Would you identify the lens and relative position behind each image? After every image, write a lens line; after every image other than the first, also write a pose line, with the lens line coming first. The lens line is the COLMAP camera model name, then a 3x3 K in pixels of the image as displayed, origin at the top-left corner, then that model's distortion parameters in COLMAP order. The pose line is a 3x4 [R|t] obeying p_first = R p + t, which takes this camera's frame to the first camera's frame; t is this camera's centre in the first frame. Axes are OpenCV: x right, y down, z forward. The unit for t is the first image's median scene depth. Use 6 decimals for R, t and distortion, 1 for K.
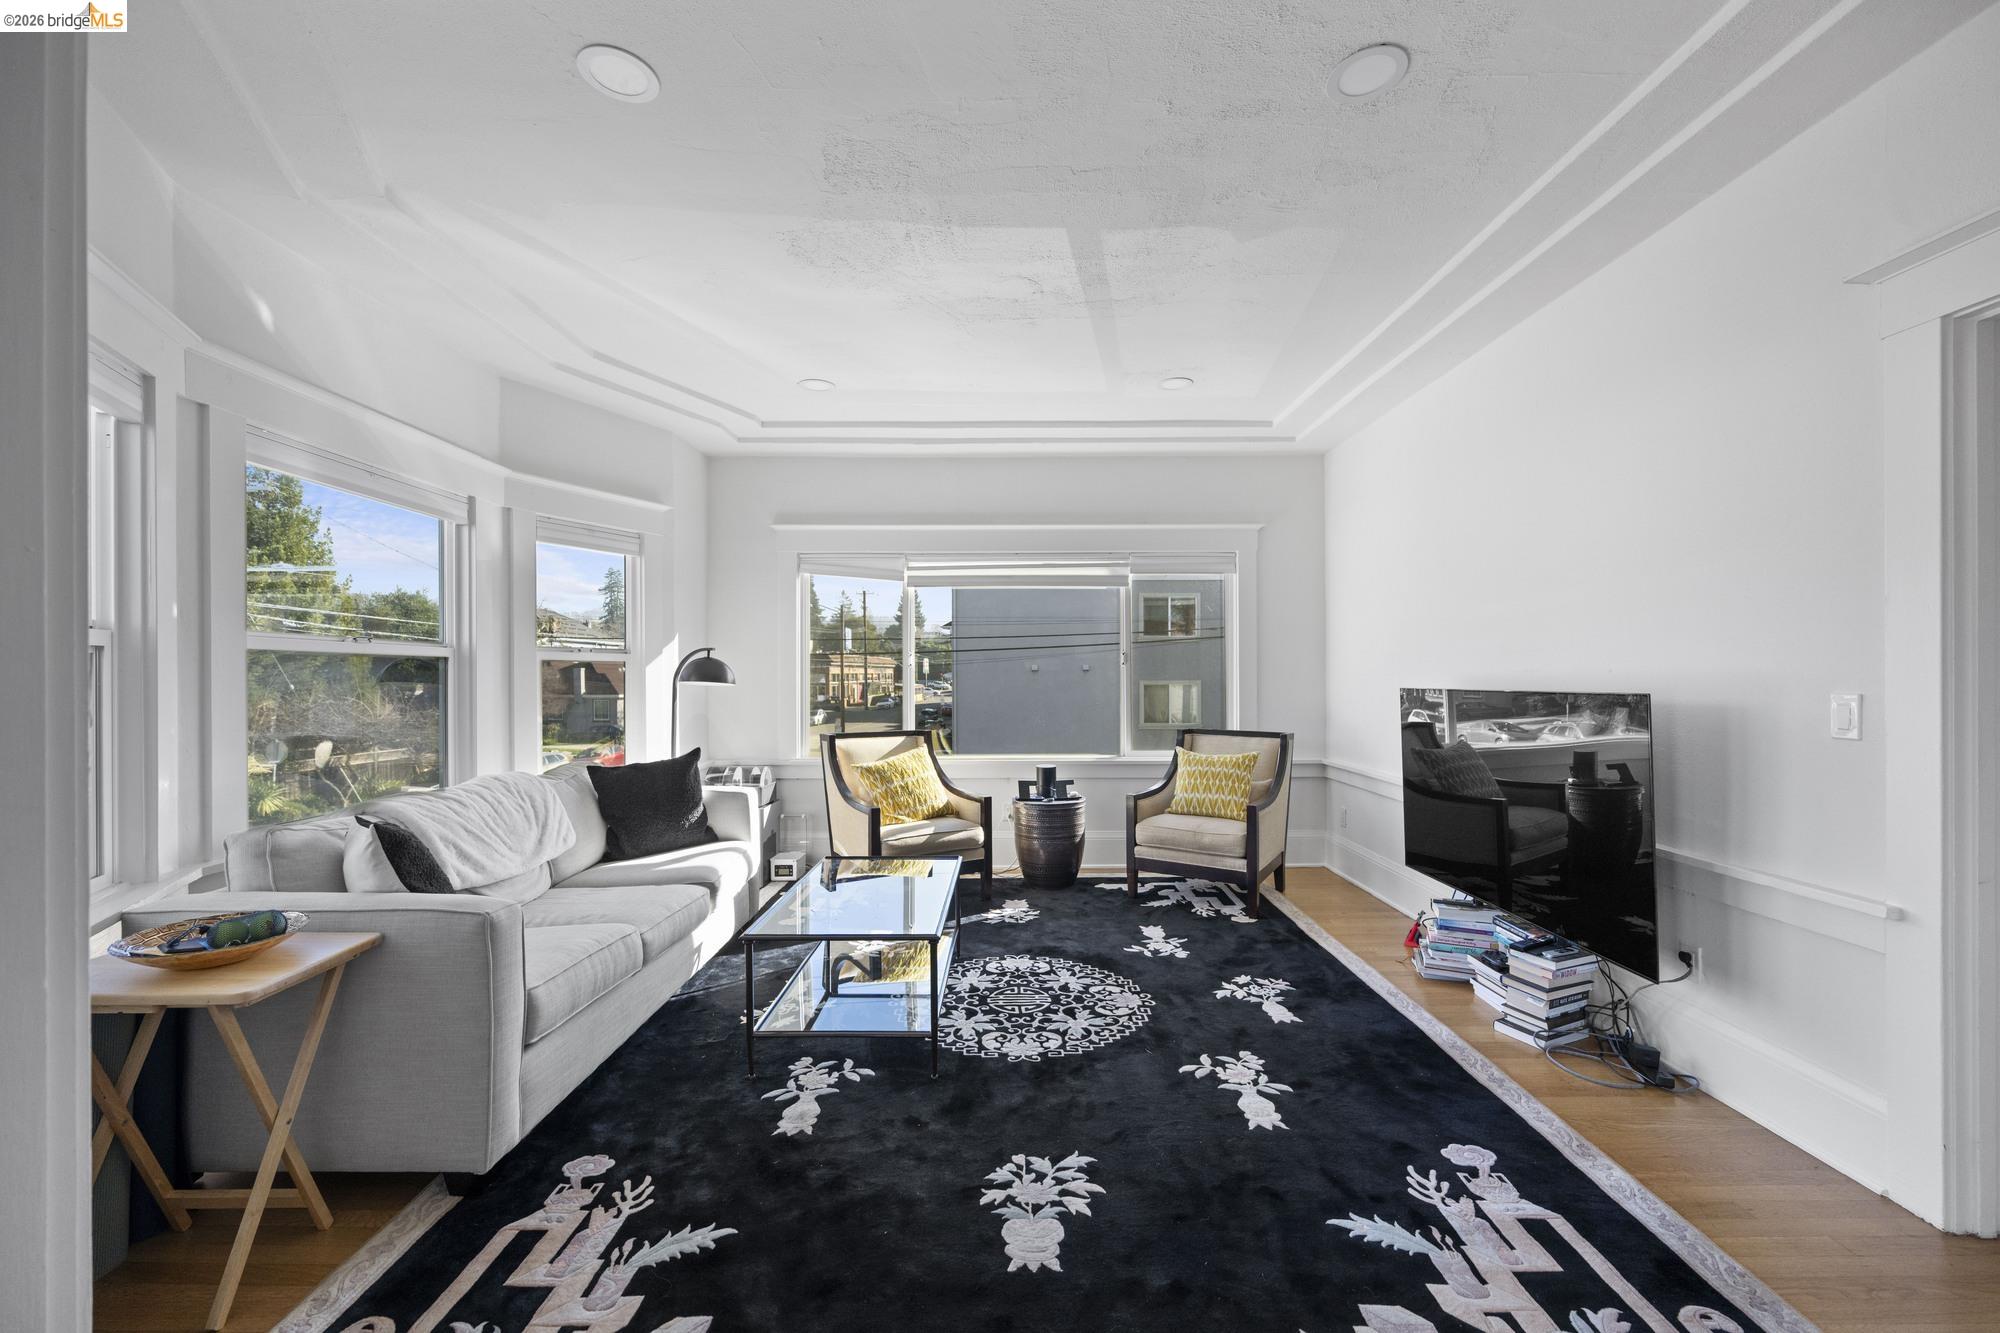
lens RADIAL K [[794.5, 0, 994.2], [0, 794.5, 675.4], [0, 0, 1]] dist [0.001966, -0.000536]
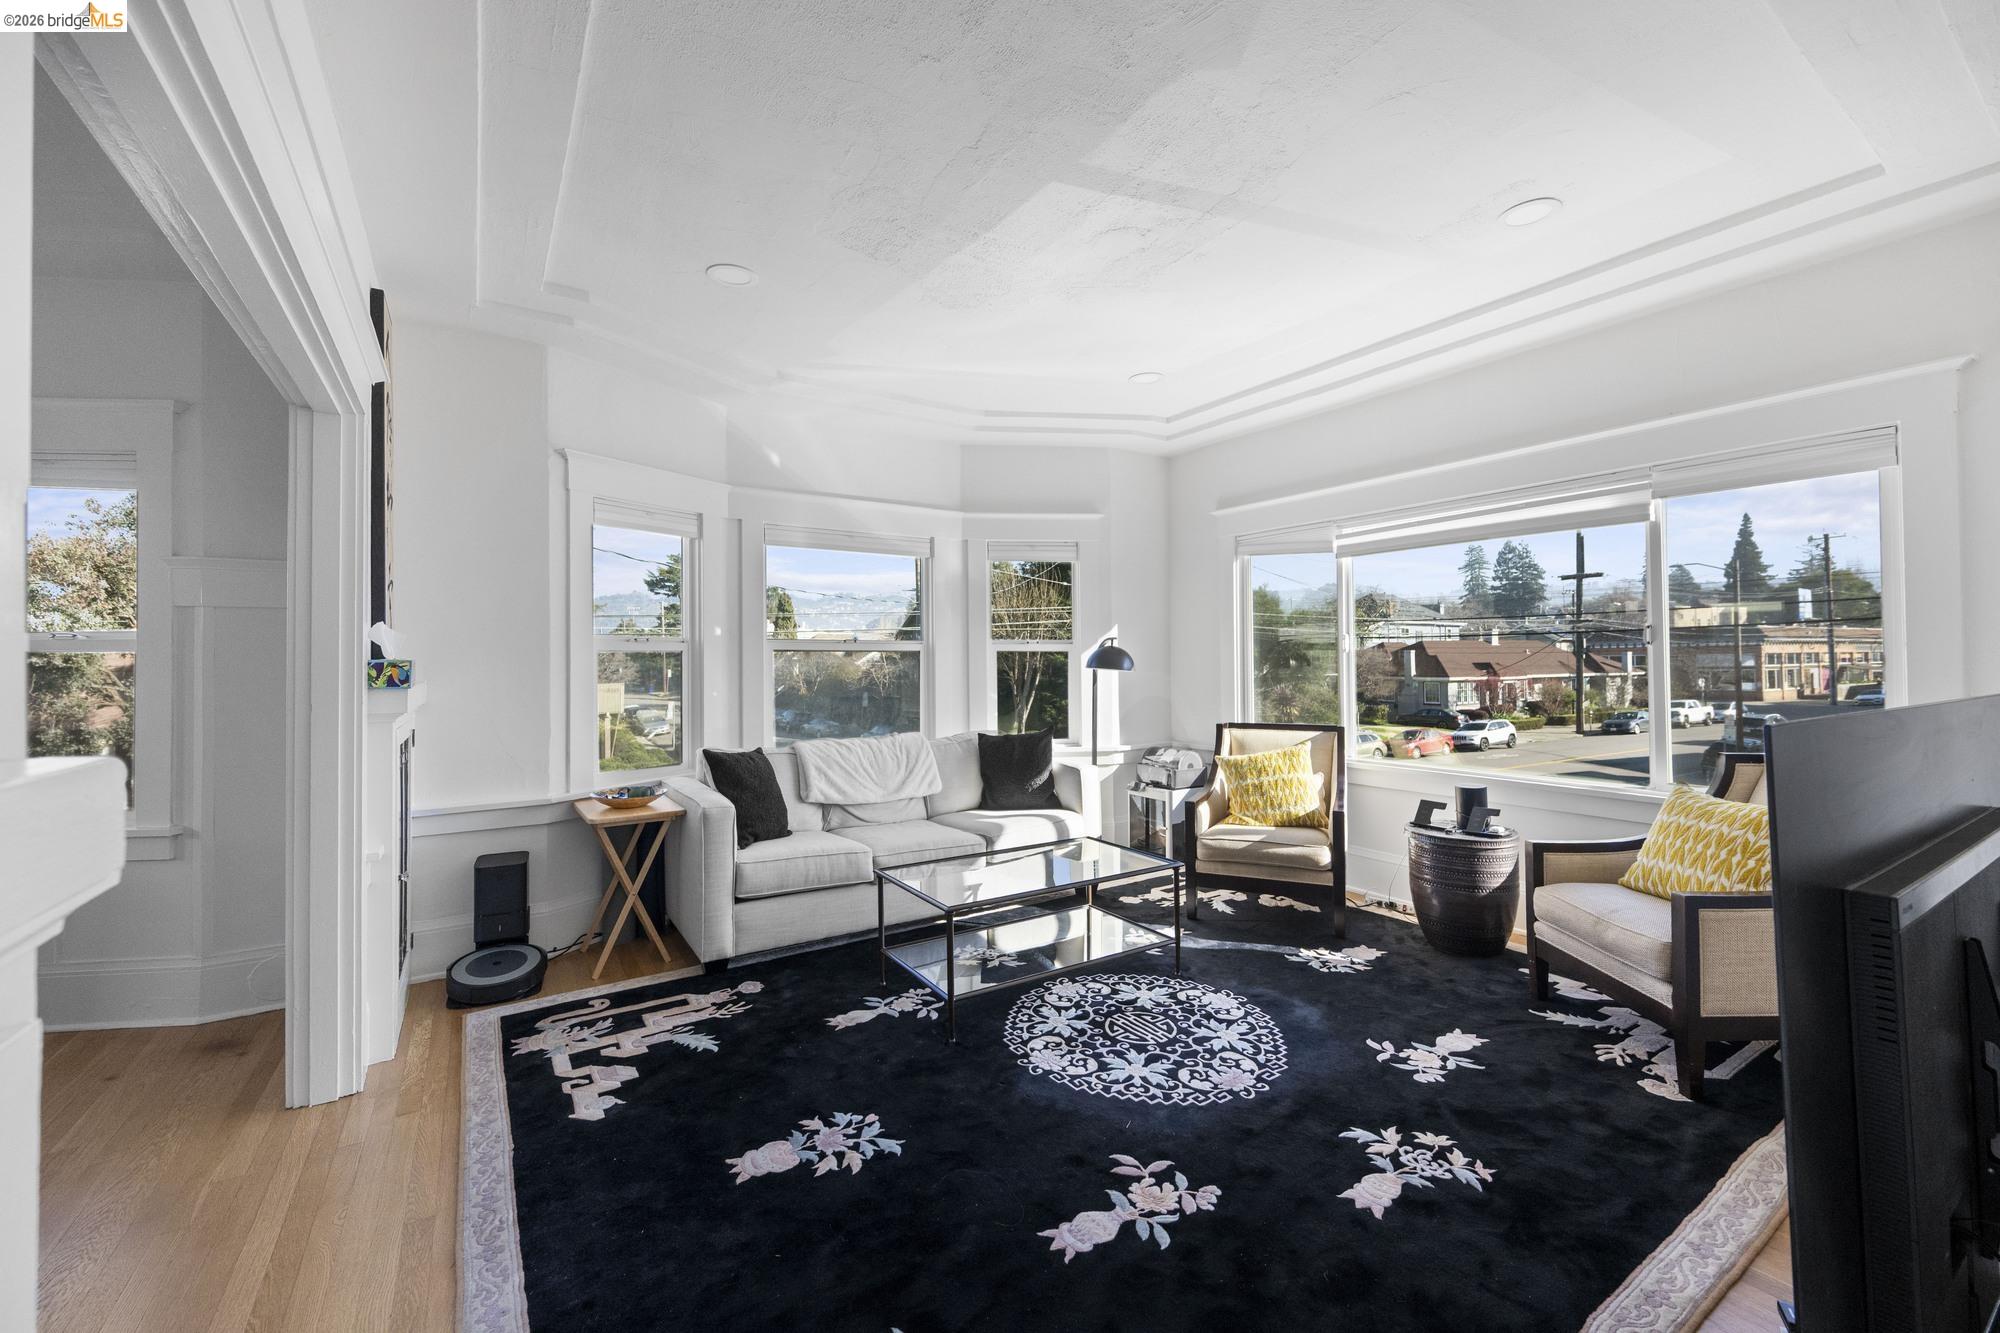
lens RADIAL K [[794.5, 0, 994.2], [0, 794.5, 652.4], [0, 0, 1]] dist [0.001966, -0.000536]
pose [[0.550050, -0.010354, -0.835068, 0.662801], [0.005214, 0.999946, -0.008964, -0.006644], [0.835116, 0.000577, 0.550074, 0.353843]]
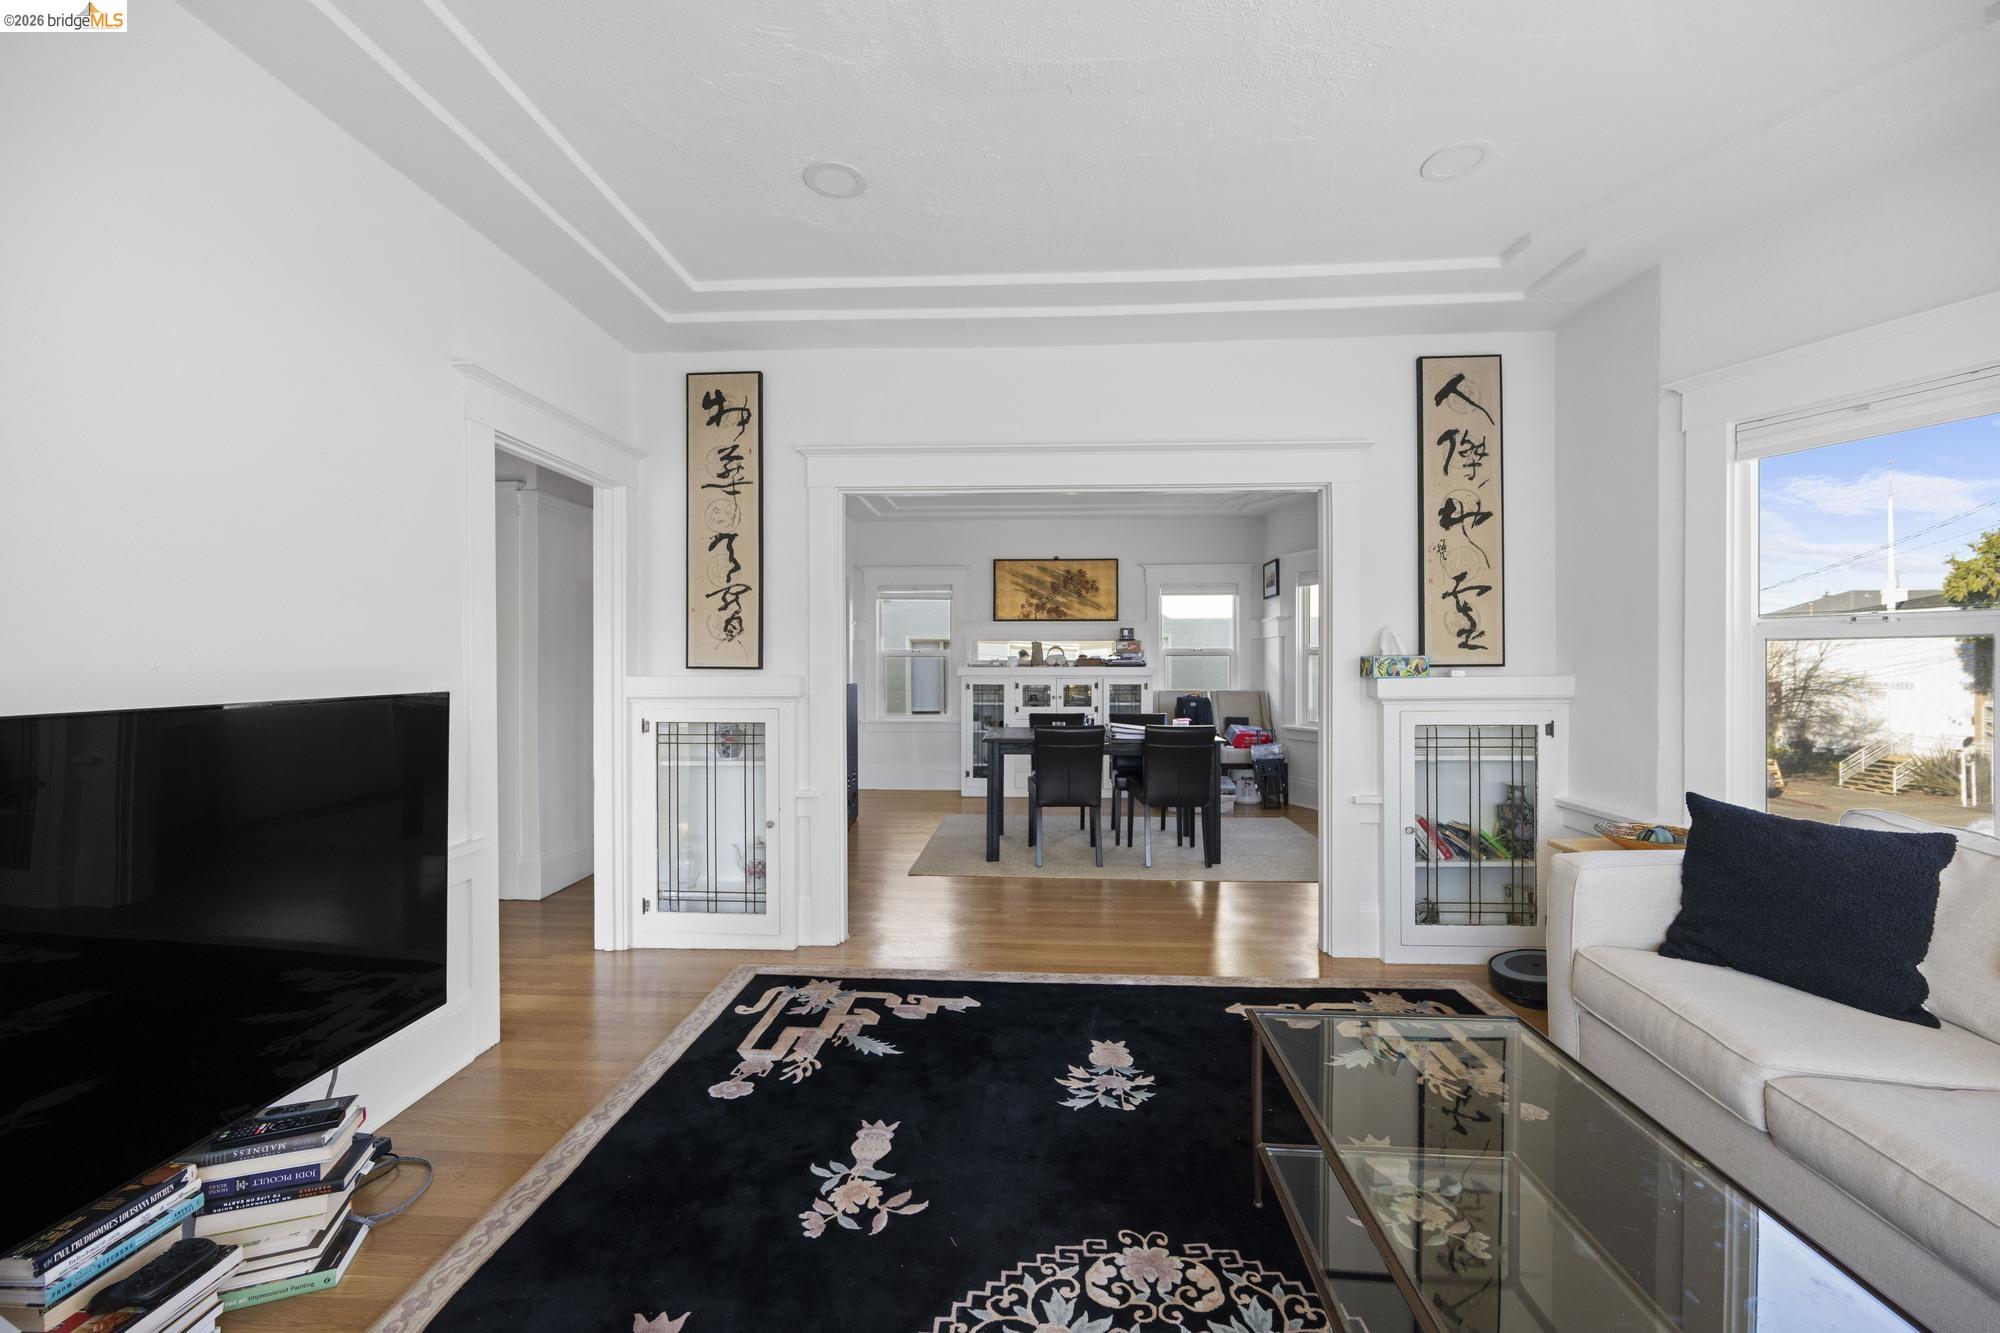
lens RADIAL K [[794.5, 0, 1010.1], [0, 794.5, 667.2], [0, 0, 1]] dist [0.001966, -0.000536]
pose [[-0.999605, 0.008640, 0.026758, 0.103134], [0.008854, 0.999930, 0.007882, -0.004848], [-0.026688, 0.008116, -0.999611, 1.352570]]
